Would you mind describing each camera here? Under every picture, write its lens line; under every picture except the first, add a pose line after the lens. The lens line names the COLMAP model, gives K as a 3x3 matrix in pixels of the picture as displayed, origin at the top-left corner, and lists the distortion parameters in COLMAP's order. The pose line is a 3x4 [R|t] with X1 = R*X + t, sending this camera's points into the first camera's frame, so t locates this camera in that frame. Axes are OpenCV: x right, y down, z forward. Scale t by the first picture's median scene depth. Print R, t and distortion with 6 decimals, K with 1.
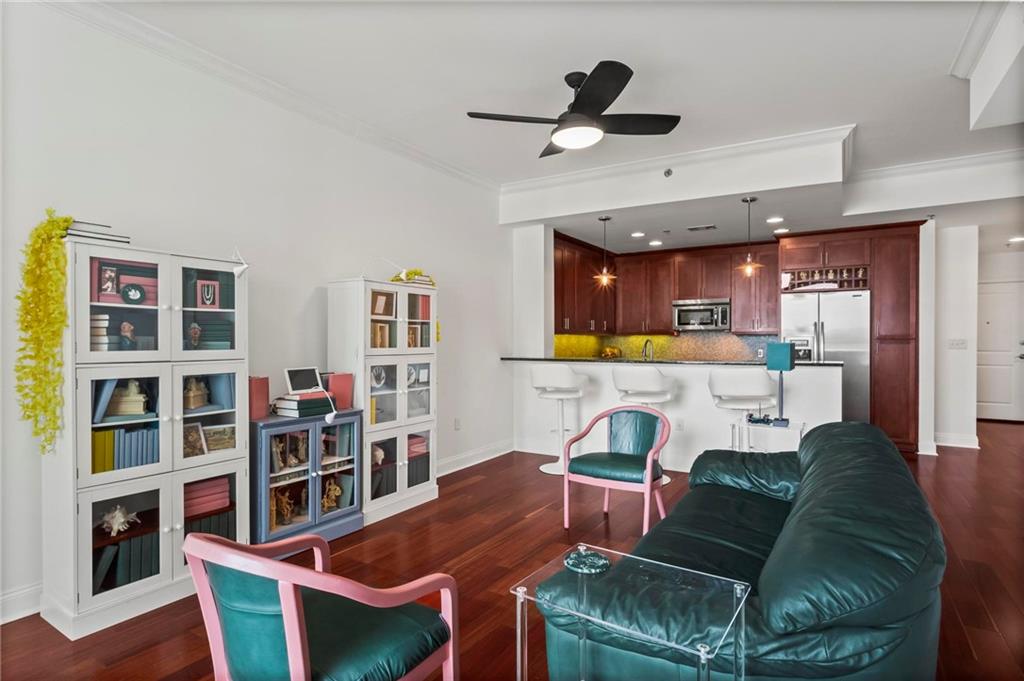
lens RADIAL K [[524.5, 0, 517.6], [0, 524.5, 342.6], [0, 0, 1]] dist [-0.003564, -0.000052]
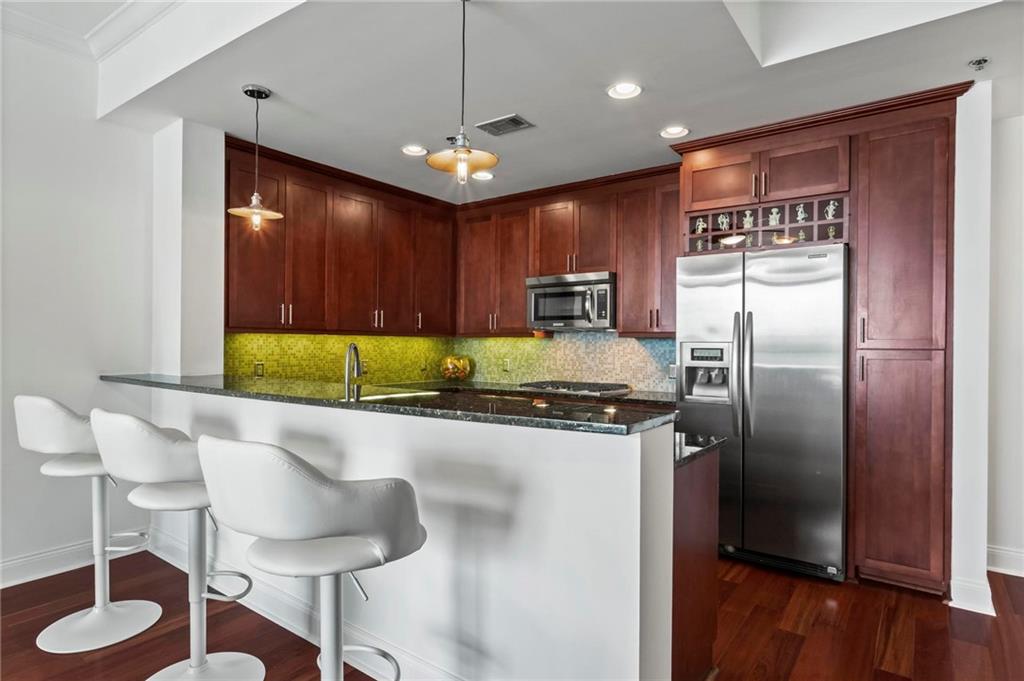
lens RADIAL K [[557.4, 0, 517.6], [0, 557.4, 342.8], [0, 0, 1]] dist [0.001978, 0.000036]
pose [[0.996630, 0.010664, -0.081328, 0.420083], [-0.011324, 0.999907, -0.007664, -0.004282], [0.081239, 0.008559, 0.996658, 0.476821]]
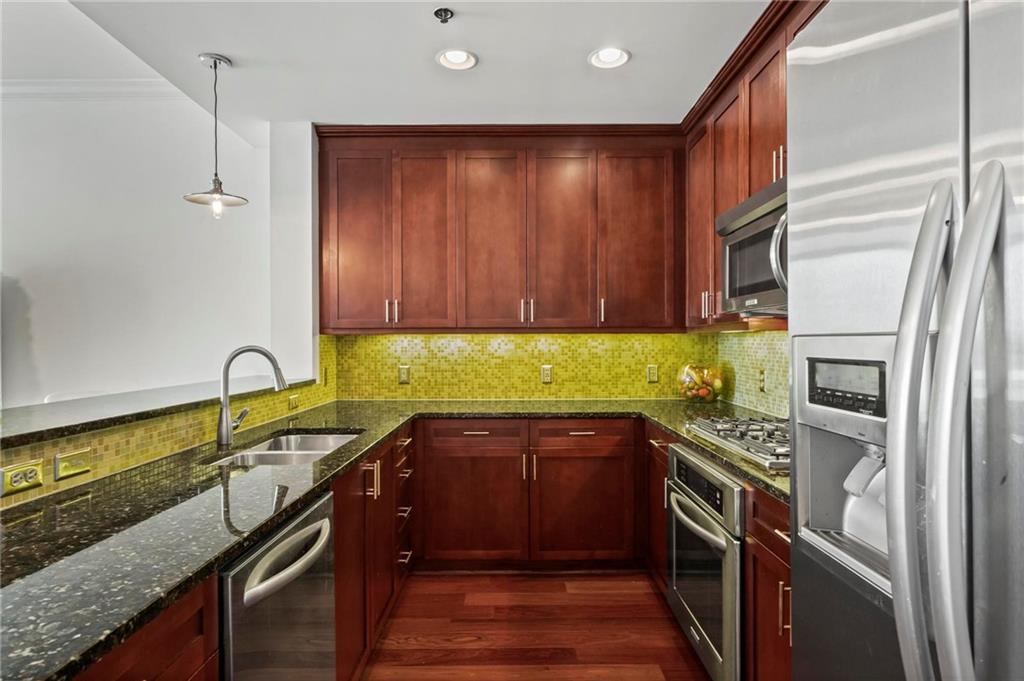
lens RADIAL K [[557.4, 0, 517.4], [0, 557.4, 344.5], [0, 0, 1]] dist [0.001978, 0.000036]
pose [[0.526234, 0.005826, -0.850320, 0.638979], [-0.003844, 0.999983, 0.004472, -0.009141], [0.850331, 0.000915, 0.526248, 0.908045]]
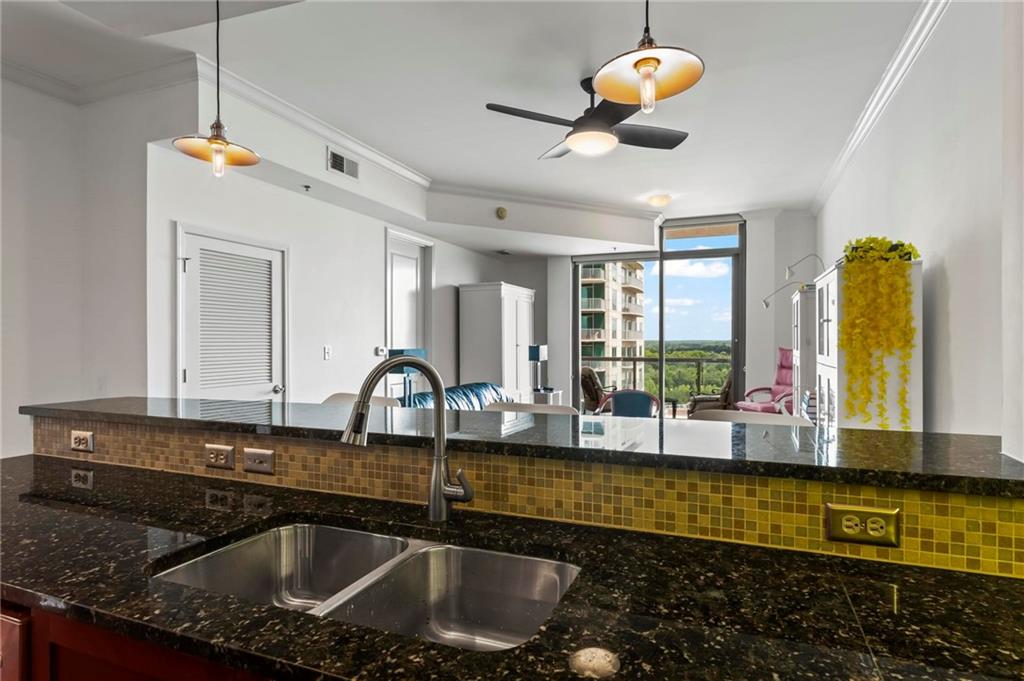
lens RADIAL K [[557.4, 0, 514.8], [0, 557.4, 341.2], [0, 0, 1]] dist [0.001978, 0.000036]
pose [[-0.986049, 0.002155, -0.166441, 0.246964], [0.001128, 0.999980, 0.006264, -0.012166], [0.166452, 0.005989, -0.986031, 1.149748]]
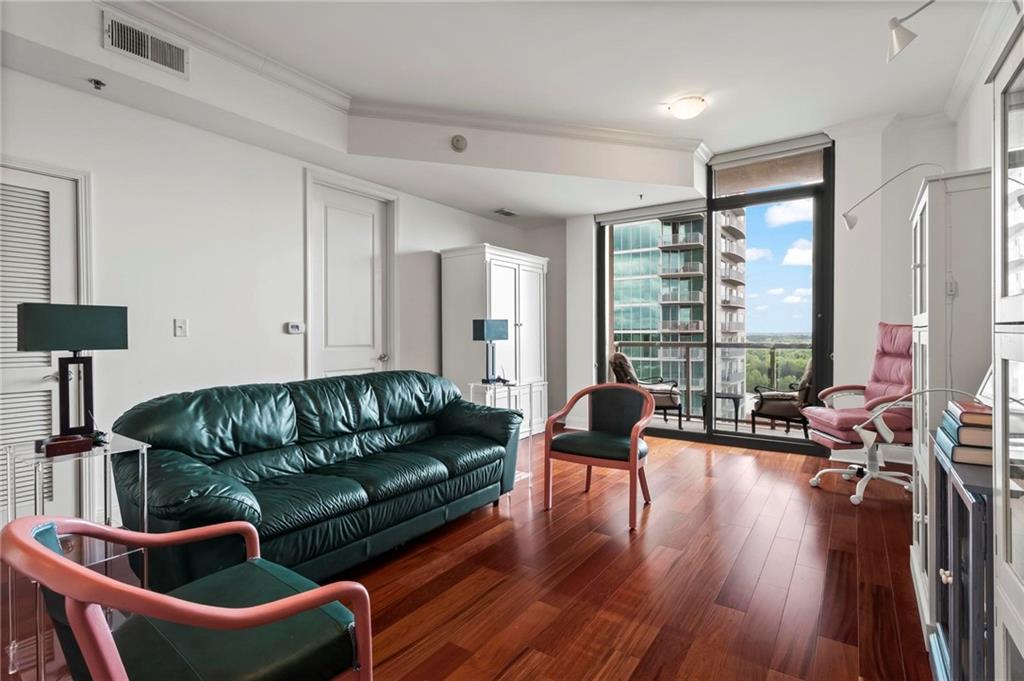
lens RADIAL K [[485.0, 0, 512.8], [0, 485.0, 339.3], [0, 0, 1]] dist [0.003592, 0.000651]
pose [[-0.998351, 0.004129, 0.057250, -0.011526], [0.005193, 0.999816, 0.018450, 0.015598], [-0.057163, 0.018716, -0.998189, 0.794886]]
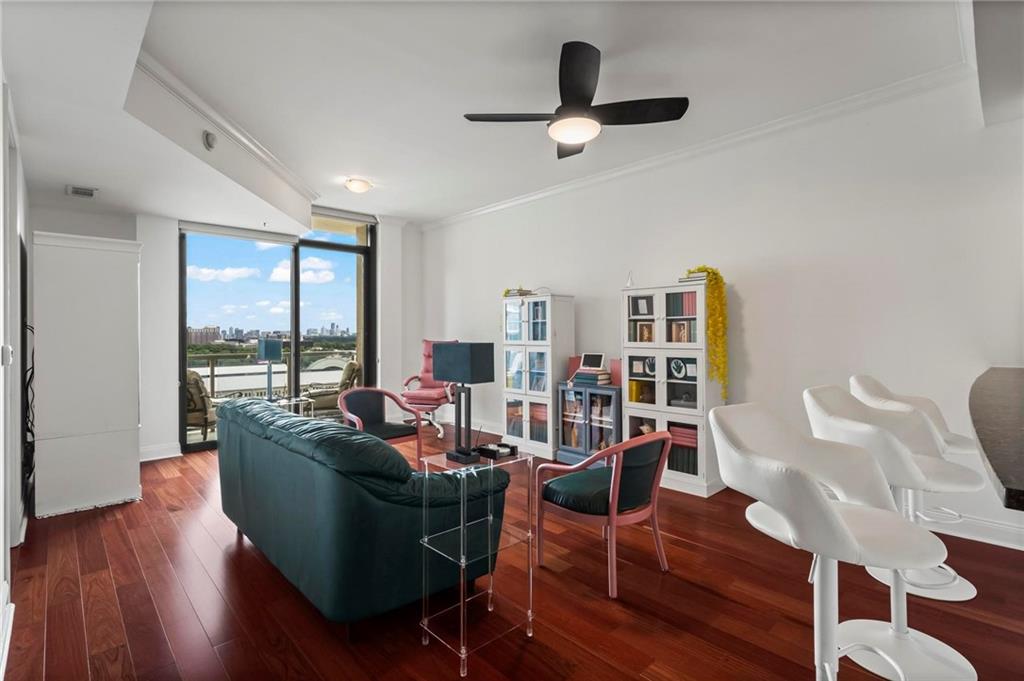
lens RADIAL K [[485.0, 0, 514.8], [0, 485.0, 337.4], [0, 0, 1]] dist [0.003592, 0.000651]
pose [[-0.255601, 0.008075, -0.966749, 0.580955], [-0.000361, 0.999964, 0.008448, -0.006287], [0.966782, 0.002508, -0.255589, 0.640170]]
